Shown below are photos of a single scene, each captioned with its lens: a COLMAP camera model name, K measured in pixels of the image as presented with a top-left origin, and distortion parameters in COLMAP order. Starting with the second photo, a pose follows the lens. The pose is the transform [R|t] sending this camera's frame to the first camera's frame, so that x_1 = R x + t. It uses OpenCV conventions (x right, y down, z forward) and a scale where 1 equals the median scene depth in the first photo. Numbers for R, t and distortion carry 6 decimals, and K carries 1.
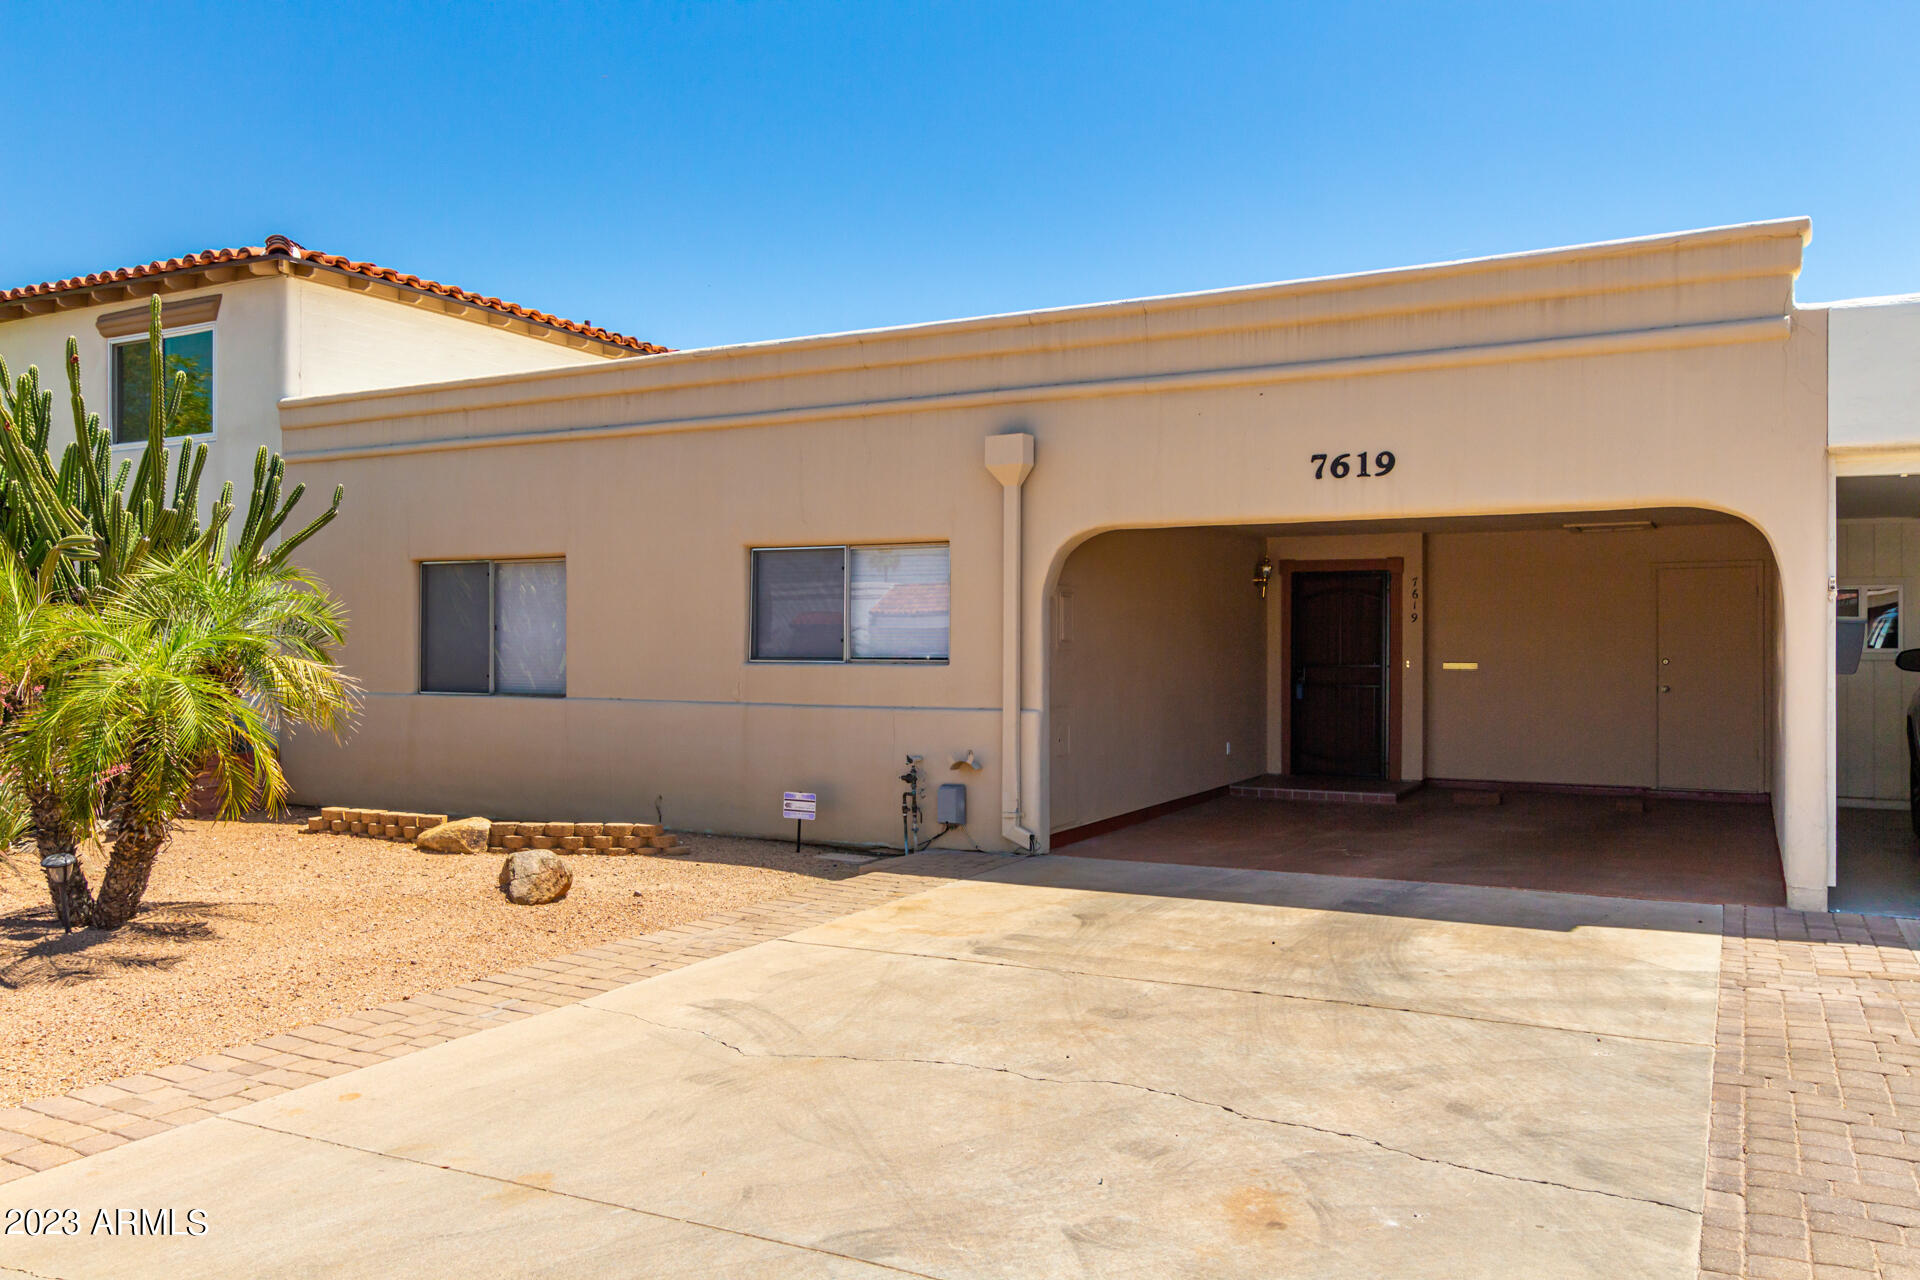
lens RADIAL K [[1465.5, 0, 963.6], [0, 1465.5, 637.2], [0, 0, 1]] dist [-0.001117, -0.010000]
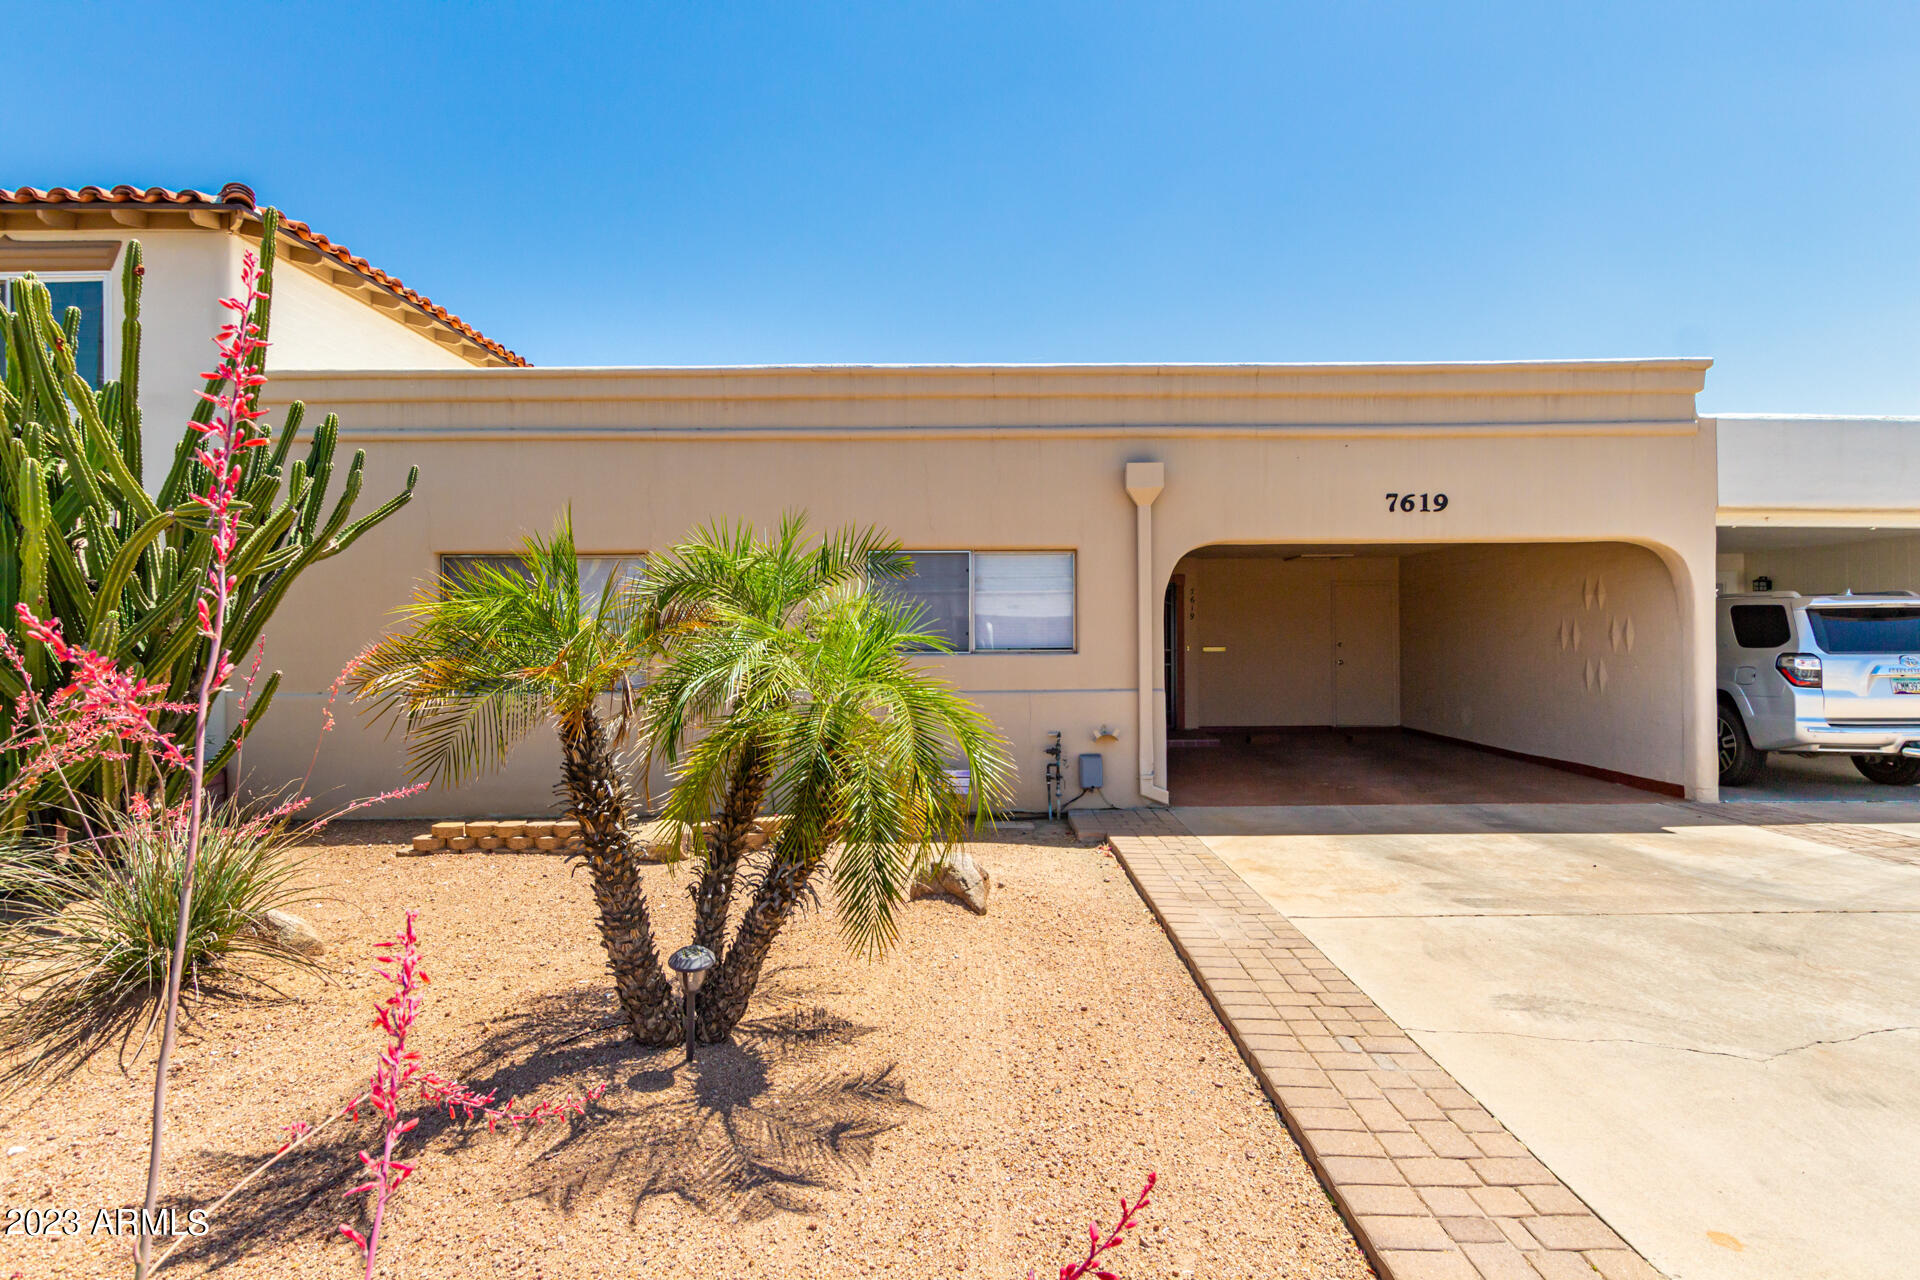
lens RADIAL K [[994.6, 0, 966.5], [0, 994.6, 627.2], [0, 0, 1]] dist [-0.001093, 0.000341]
pose [[0.882596, -0.005018, 0.470105, -0.473461], [0.004457, 0.999987, 0.002307, -0.005118], [-0.470111, 0.000059, 0.882607, 0.334512]]
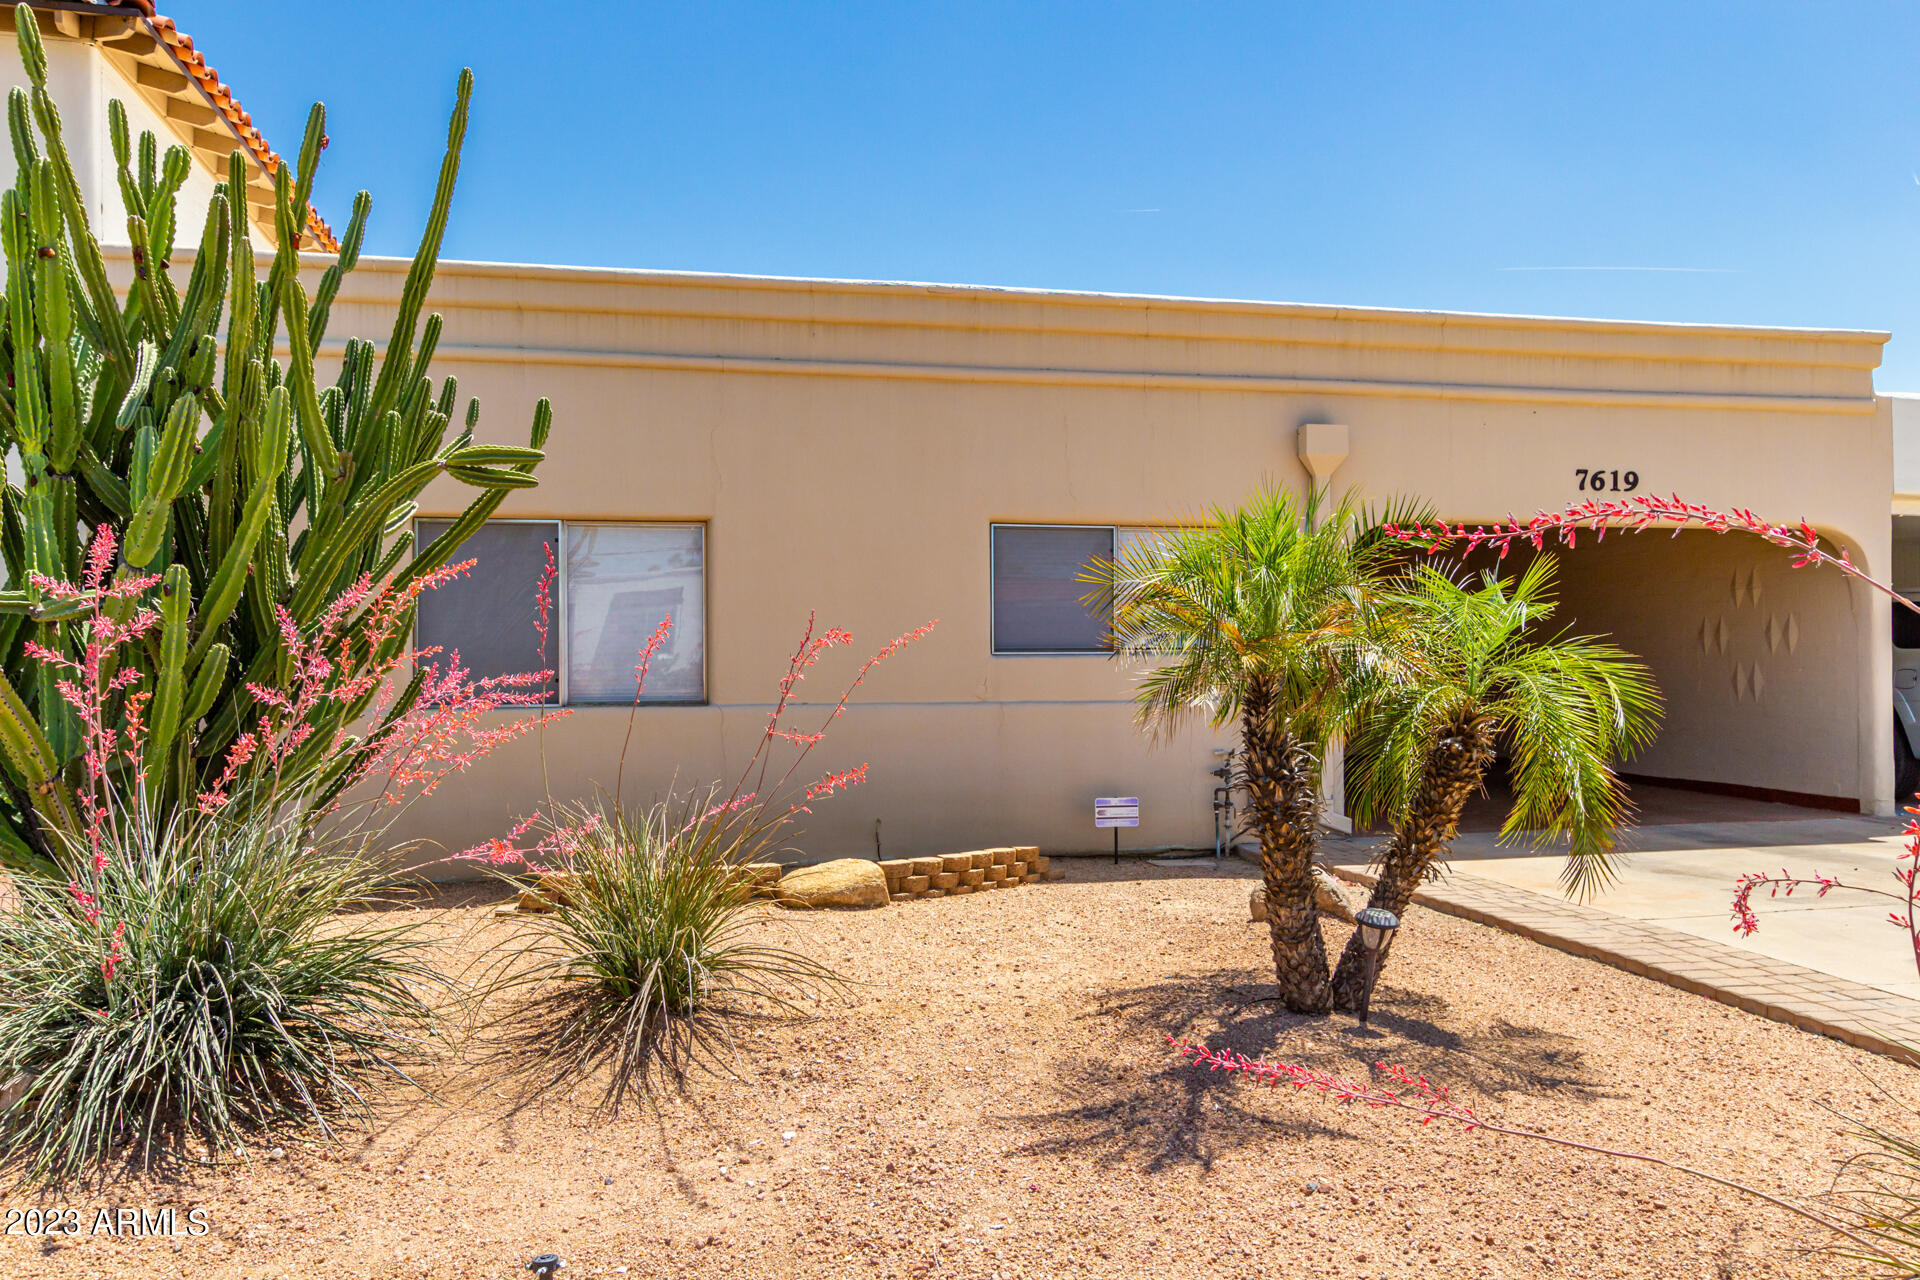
lens RADIAL K [[1465.5, 0, 971.9], [0, 1465.5, 643.2], [0, 0, 1]] dist [-0.001117, -0.010000]
pose [[0.754770, -0.004155, 0.655976, -0.792274], [0.002705, 0.999991, 0.003222, 0.008003], [-0.655984, -0.000657, 0.754775, 0.387787]]
